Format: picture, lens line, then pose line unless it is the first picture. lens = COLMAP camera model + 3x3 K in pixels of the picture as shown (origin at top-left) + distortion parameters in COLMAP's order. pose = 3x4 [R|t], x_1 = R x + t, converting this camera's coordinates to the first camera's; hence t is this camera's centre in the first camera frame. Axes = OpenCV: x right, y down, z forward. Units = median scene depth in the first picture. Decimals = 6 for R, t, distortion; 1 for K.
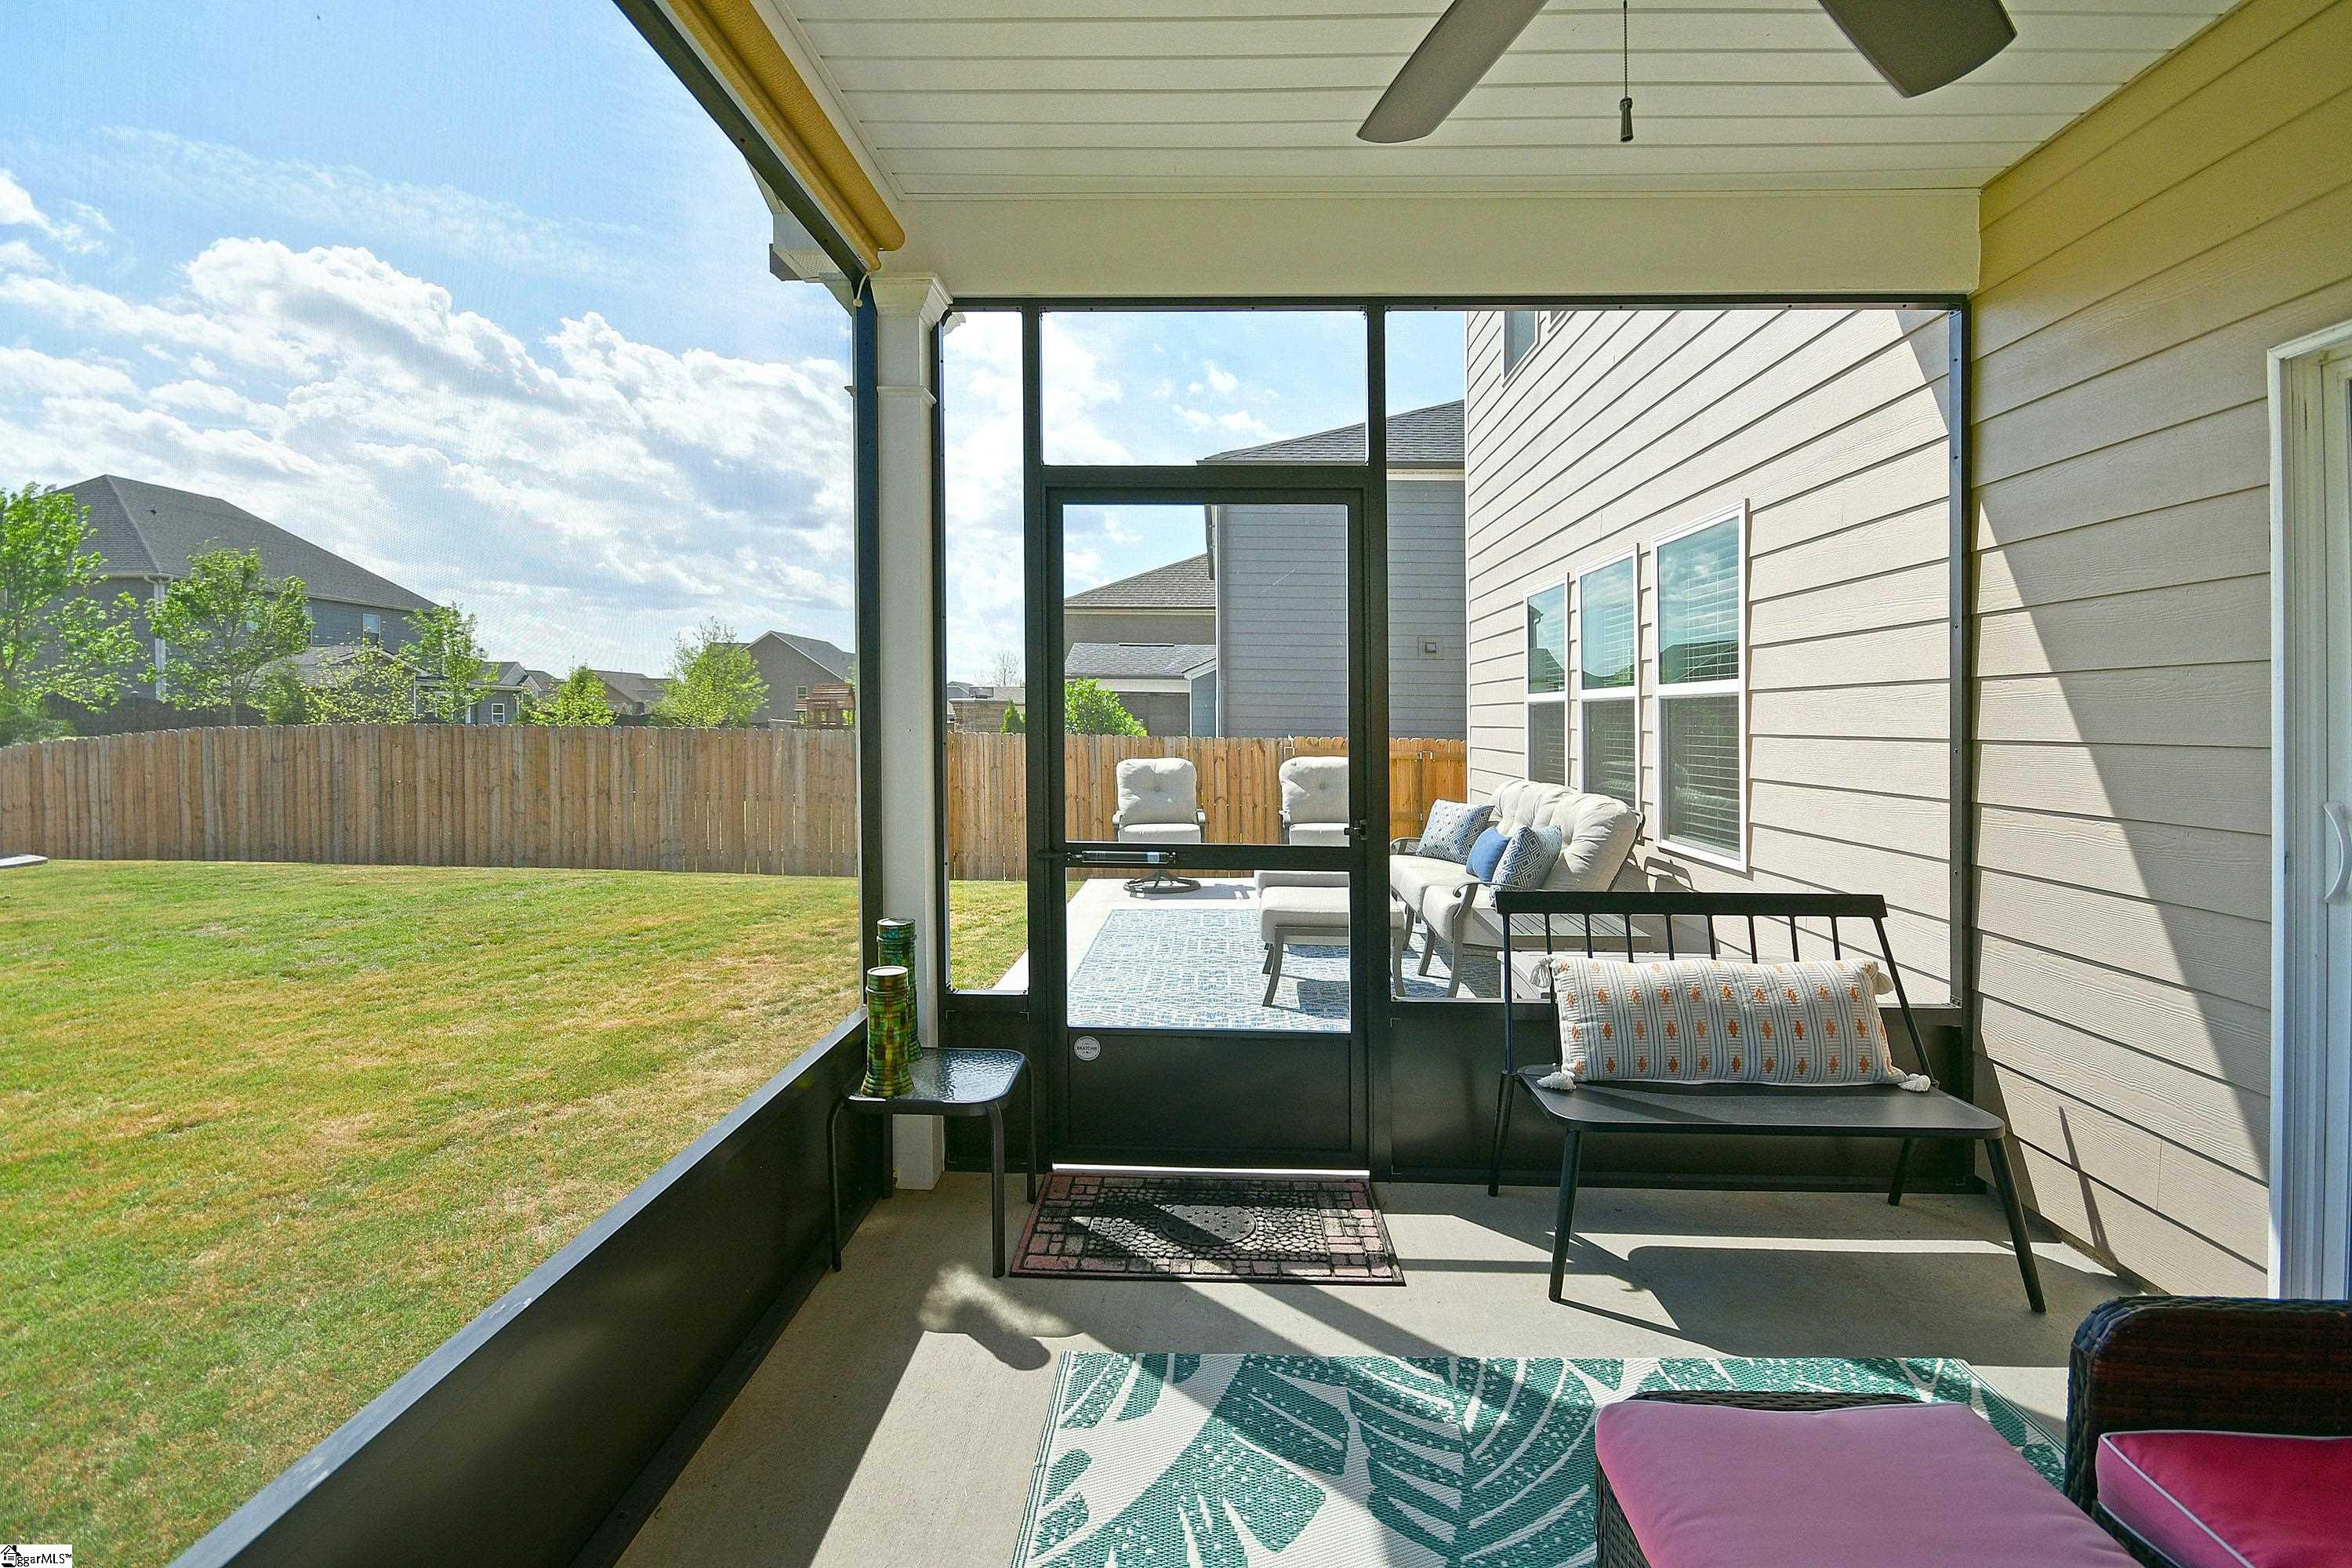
lens RADIAL K [[1043.7, 0, 1182.0], [0, 1043.7, 720.7], [0, 0, 1]] dist [-0.000860, -0.000122]
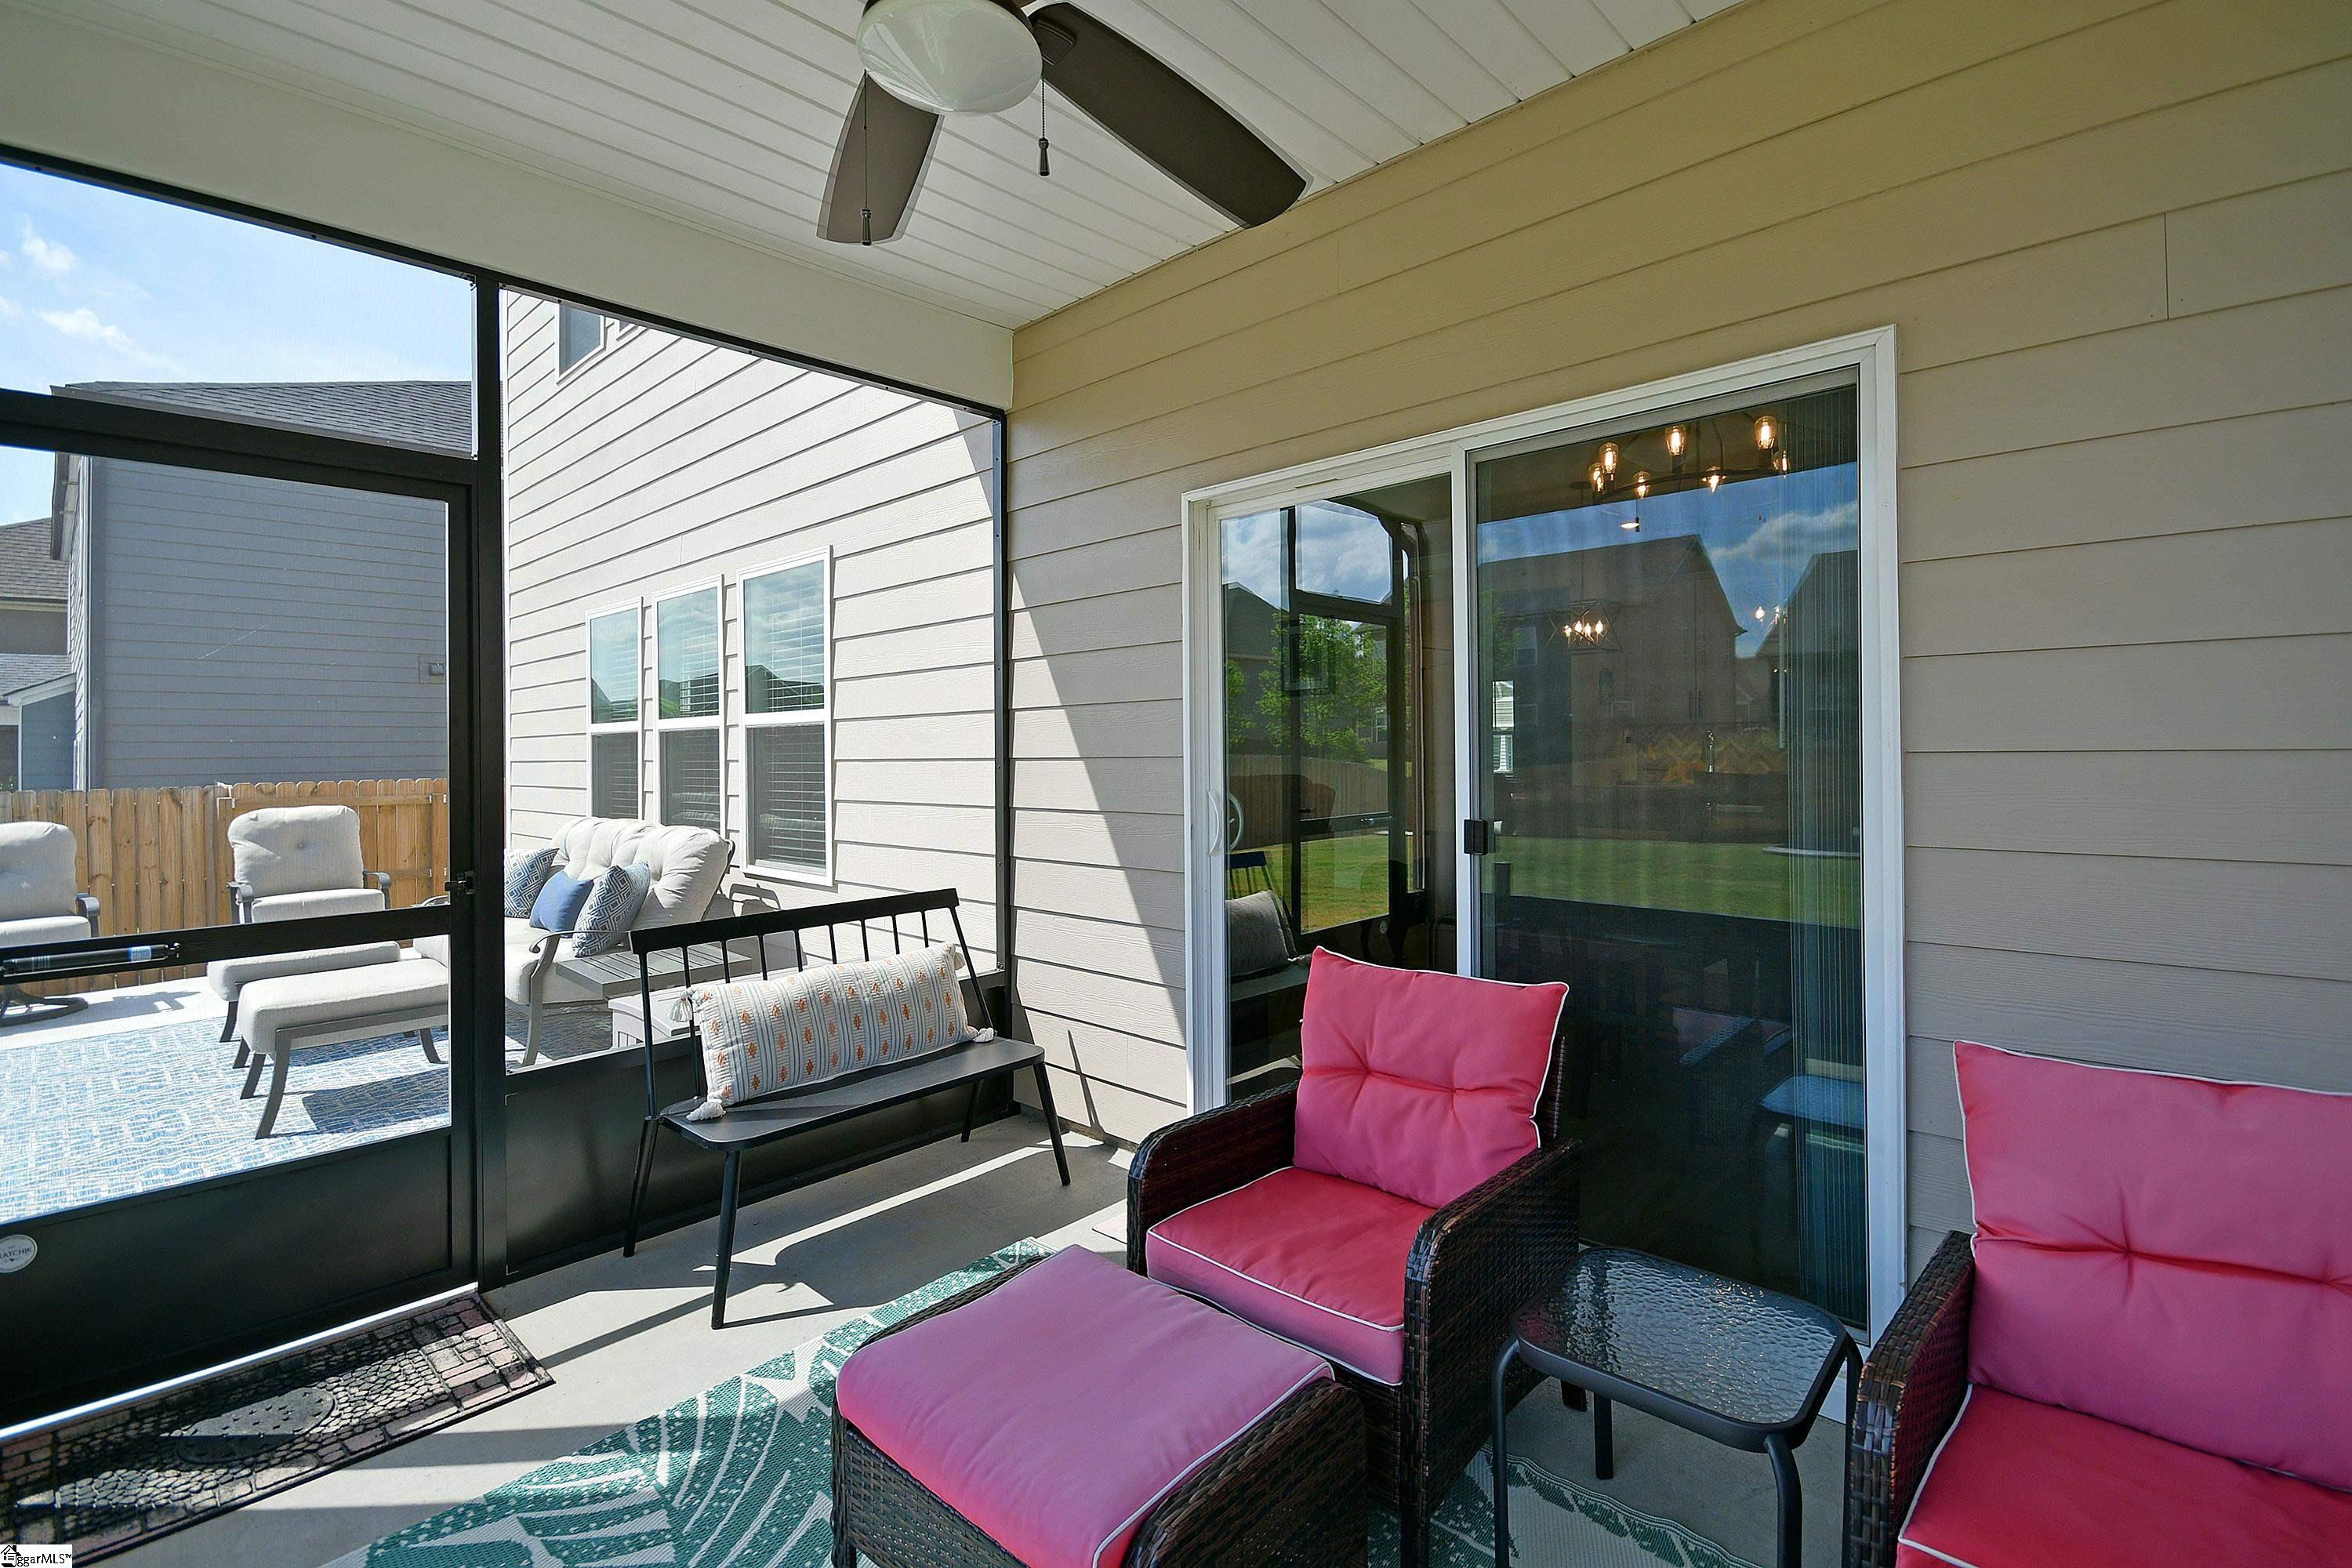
lens RADIAL K [[1070.2, 0, 1175.0], [0, 1070.2, 739.4], [0, 0, 1]] dist [-0.001404, -0.007983]
pose [[0.654055, -0.014883, 0.756300, -0.106885], [0.023200, 0.999731, -0.000390, 0.000882], [-0.756091, 0.017801, 0.654224, -0.010814]]
